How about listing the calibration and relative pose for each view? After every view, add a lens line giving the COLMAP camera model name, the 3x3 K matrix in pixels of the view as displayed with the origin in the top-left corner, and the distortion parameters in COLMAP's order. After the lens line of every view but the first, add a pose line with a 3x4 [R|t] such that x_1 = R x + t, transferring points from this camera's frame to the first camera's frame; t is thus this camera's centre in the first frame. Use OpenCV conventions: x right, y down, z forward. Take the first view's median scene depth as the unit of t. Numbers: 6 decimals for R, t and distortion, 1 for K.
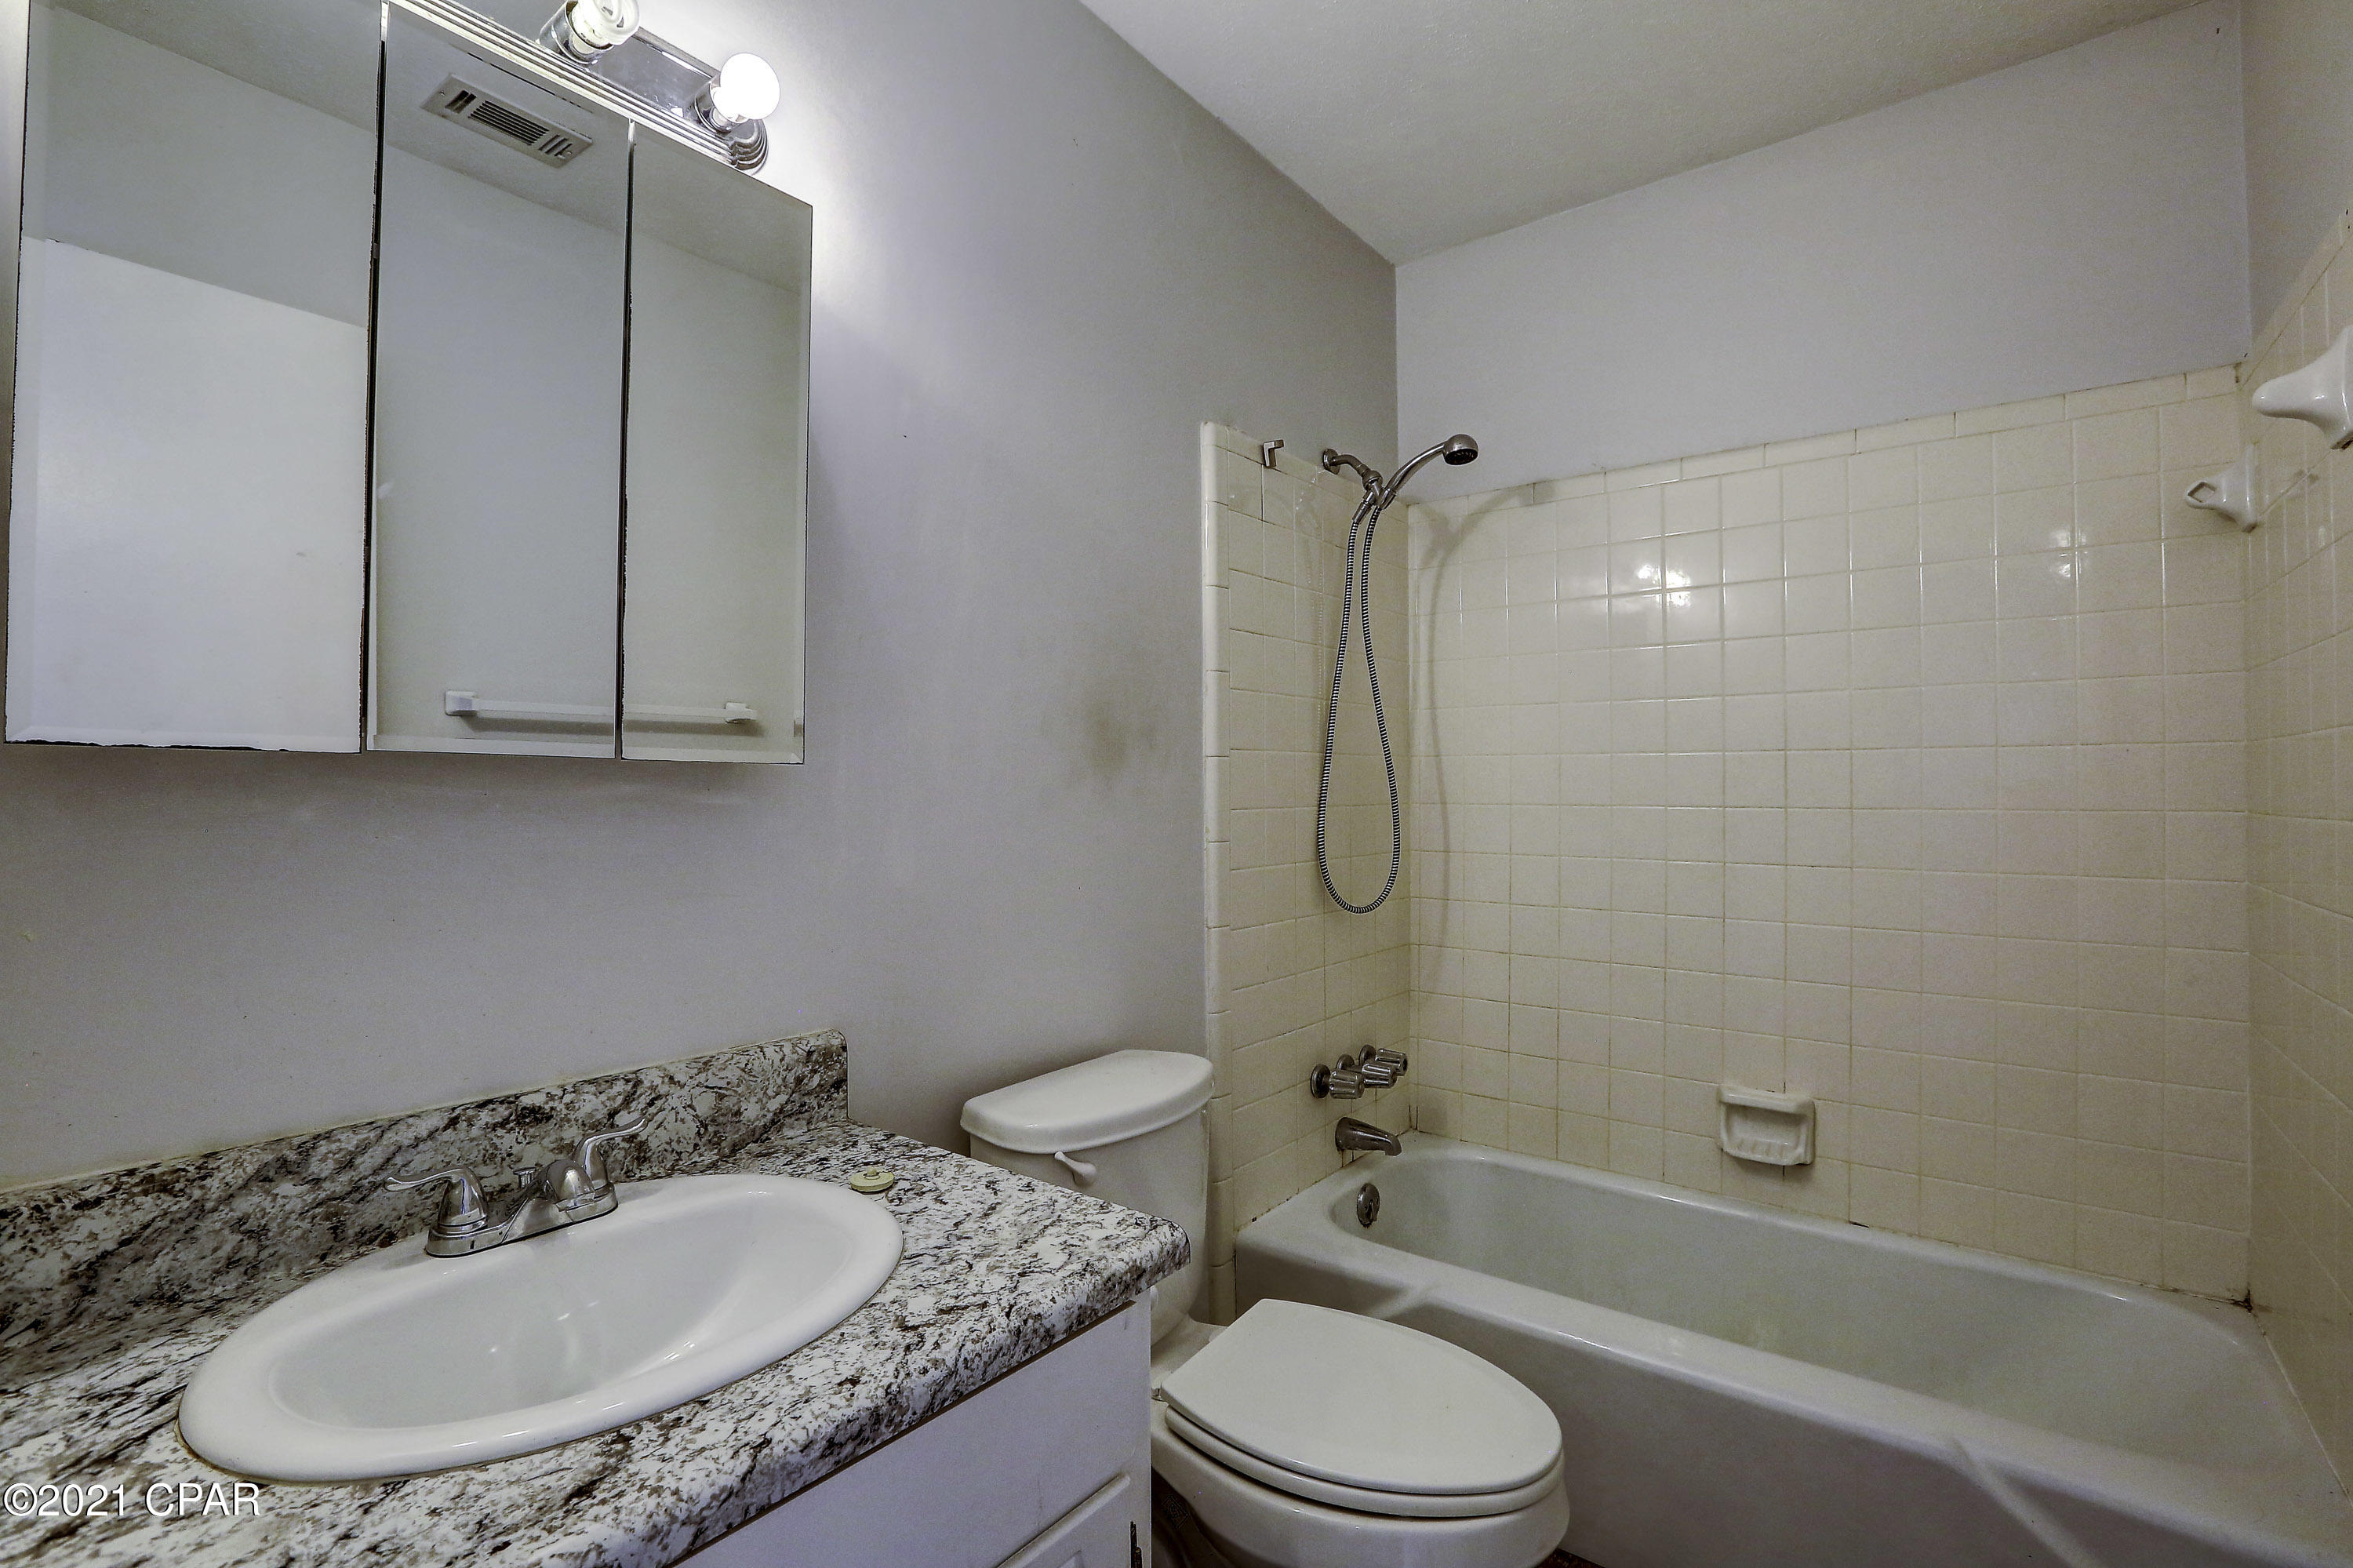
lens RADIAL K [[1073.8, 0, 1170.4], [0, 1073.8, 785.8], [0, 0, 1]] dist [-0.049072, 0.018077]
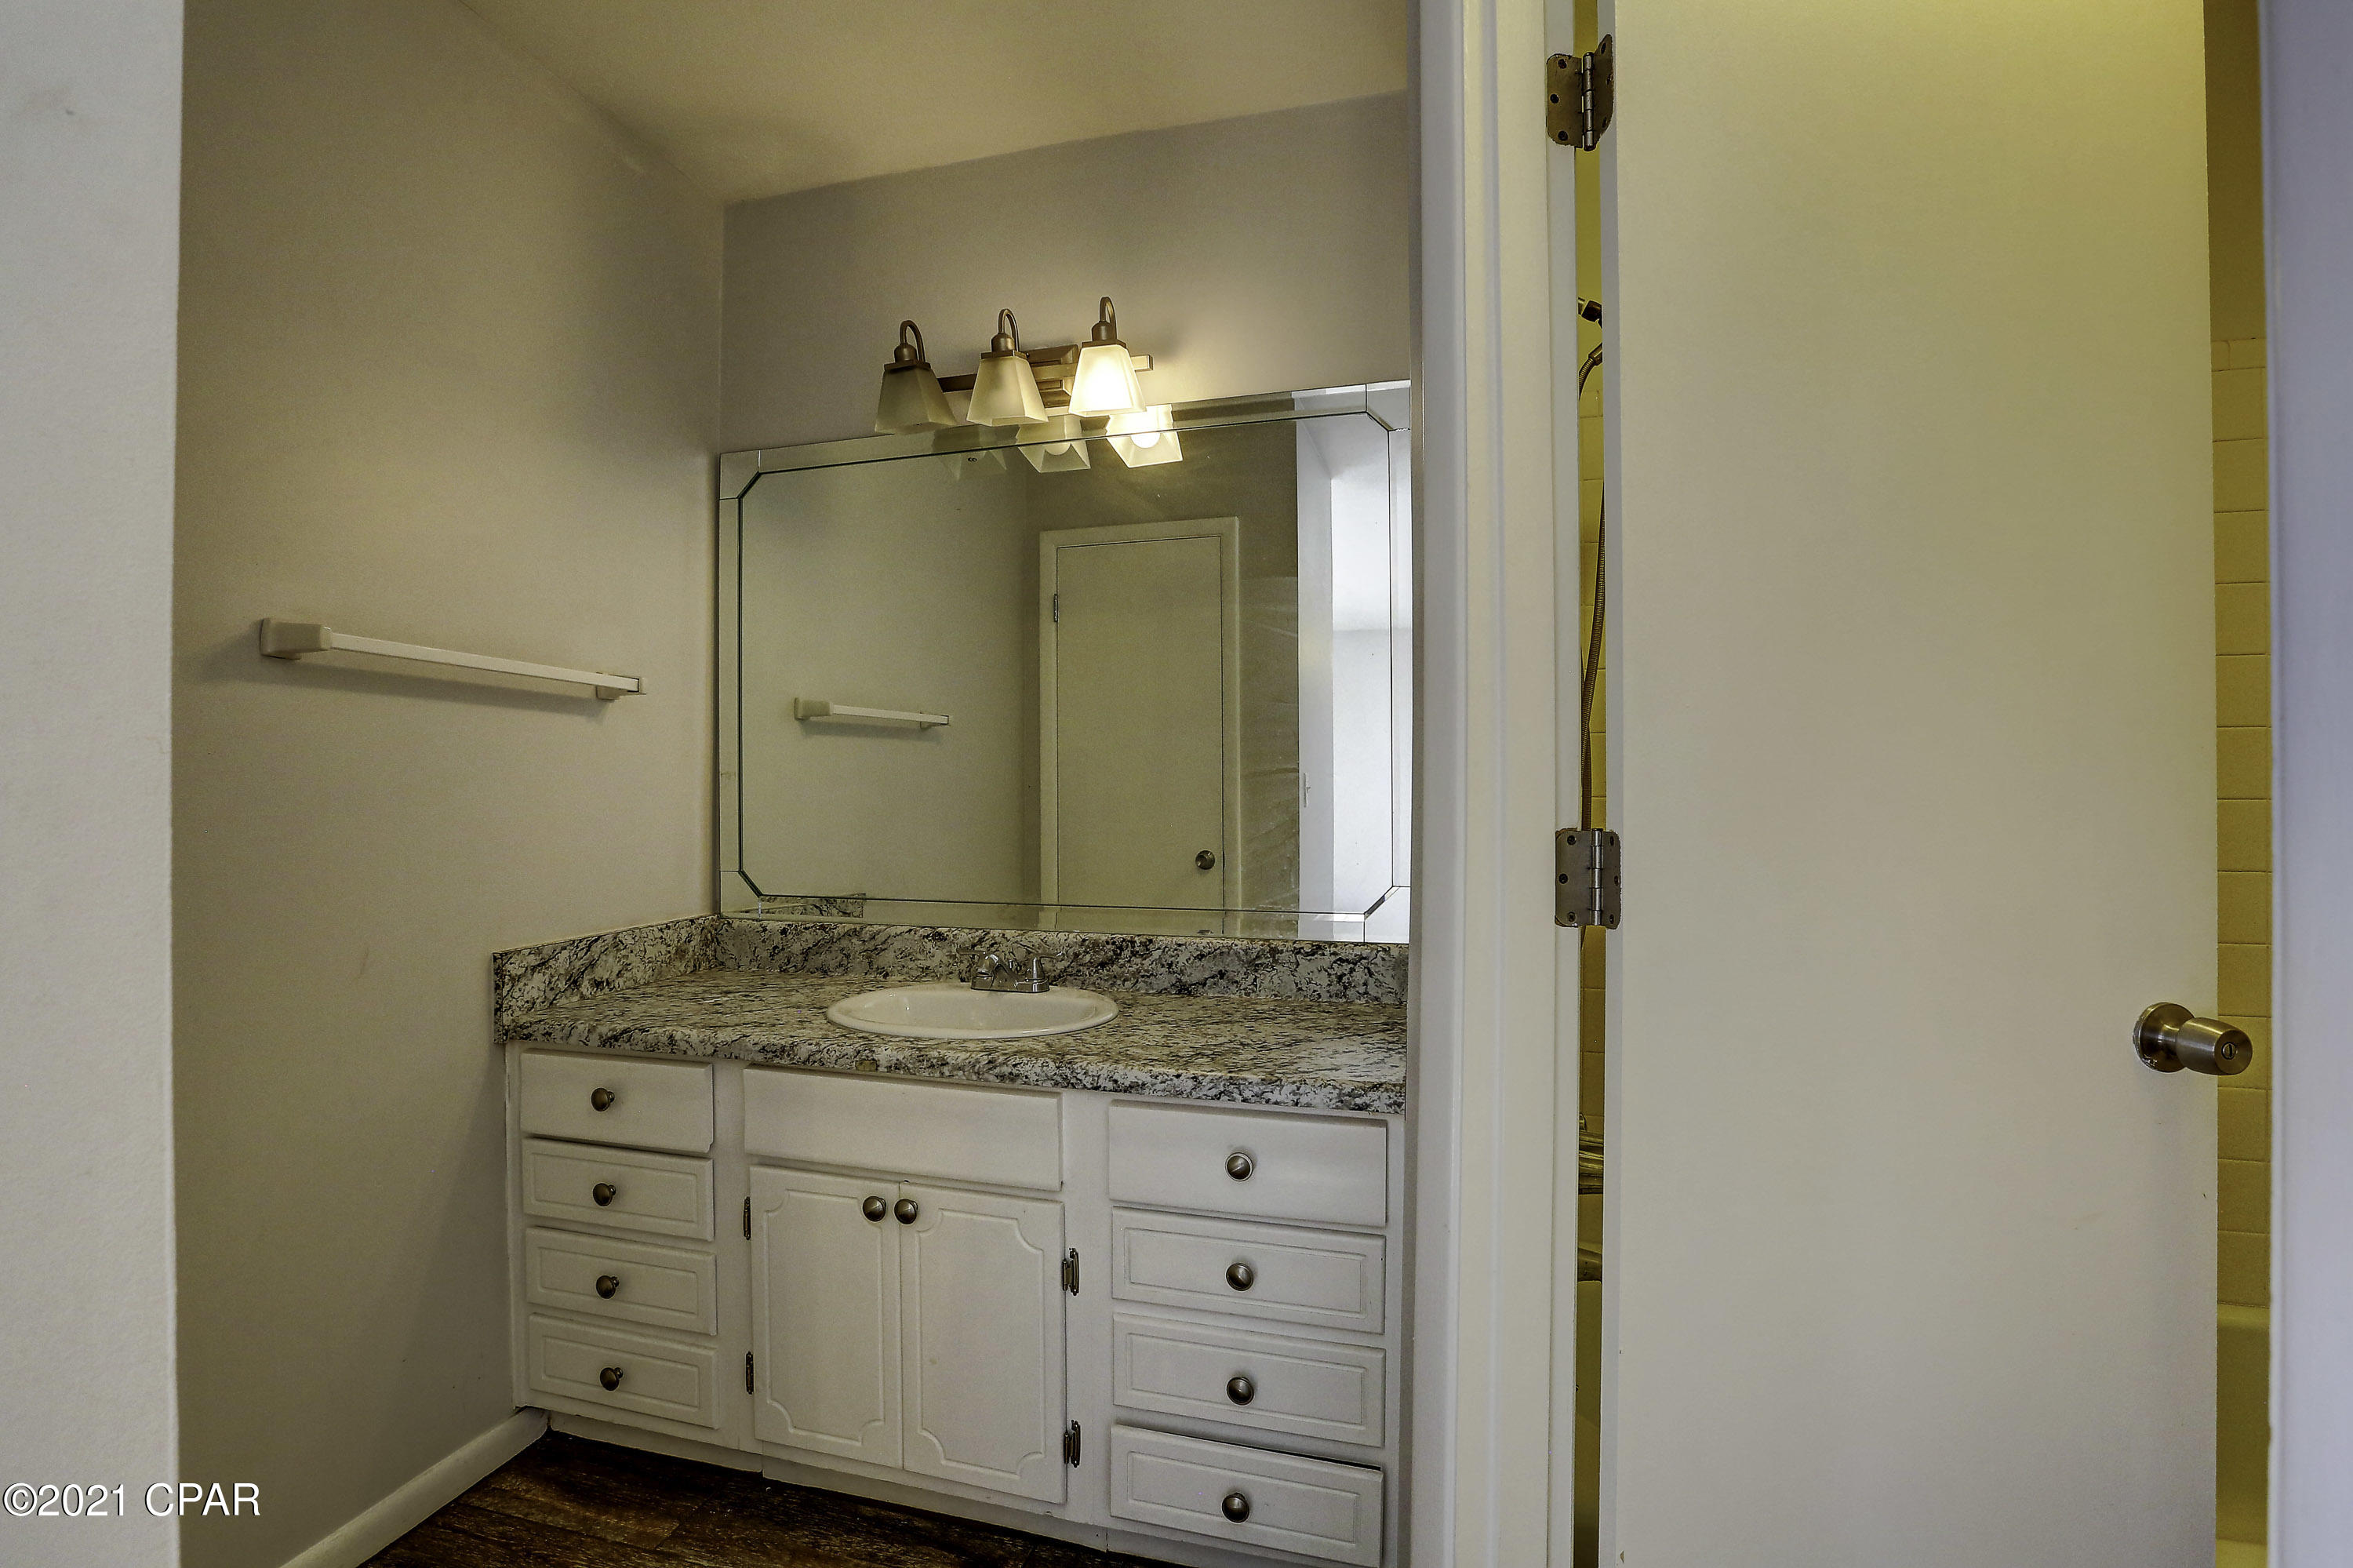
lens RADIAL K [[1073.8, 0, 1170.4], [0, 1073.8, 785.8], [0, 0, 1]] dist [-0.049072, 0.018077]
pose [[0.363037, -0.005801, -0.931757, 1.558305], [0.010999, 0.999938, -0.001940, 0.031094], [0.931710, -0.009545, 0.363078, 0.695153]]
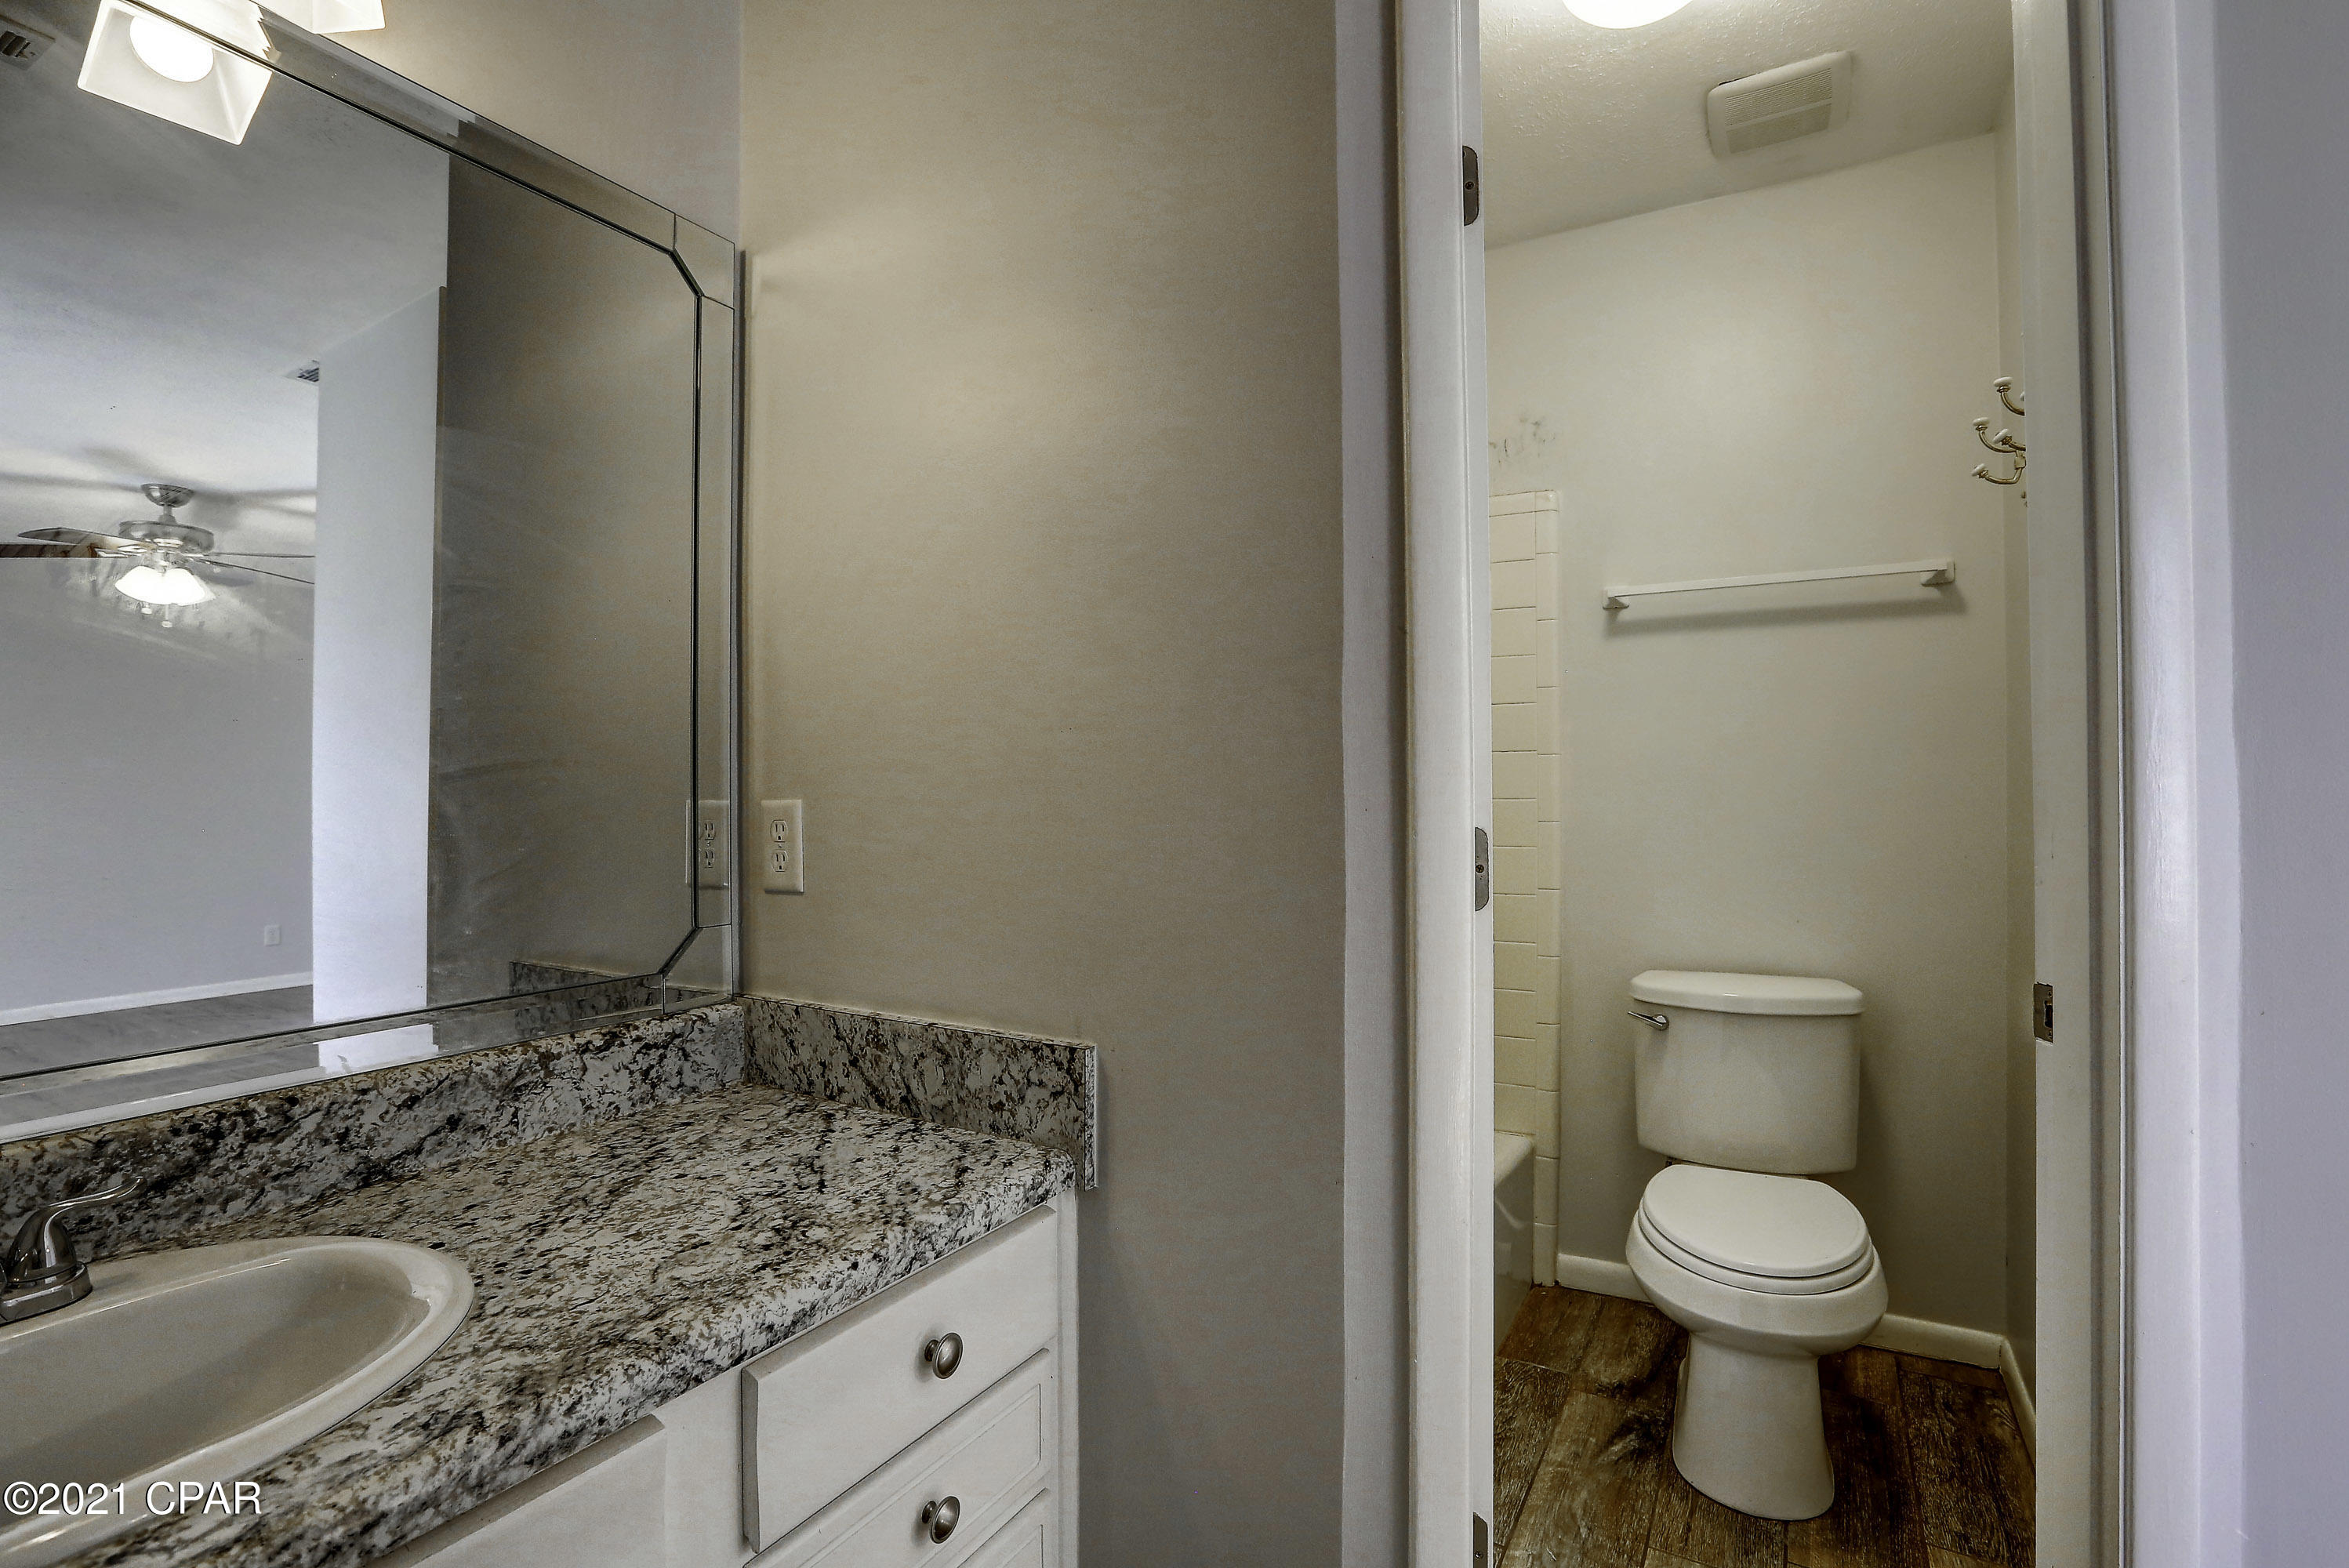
lens RADIAL K [[1071.9, 0, 1168.4], [0, 1071.9, 785.8], [0, 0, 1]] dist [-0.049072, 0.018077]
pose [[0.993881, -0.005269, 0.110334, 0.351878], [0.004809, 0.999979, 0.004431, 0.026068], [-0.110355, -0.003873, 0.993885, 0.334878]]
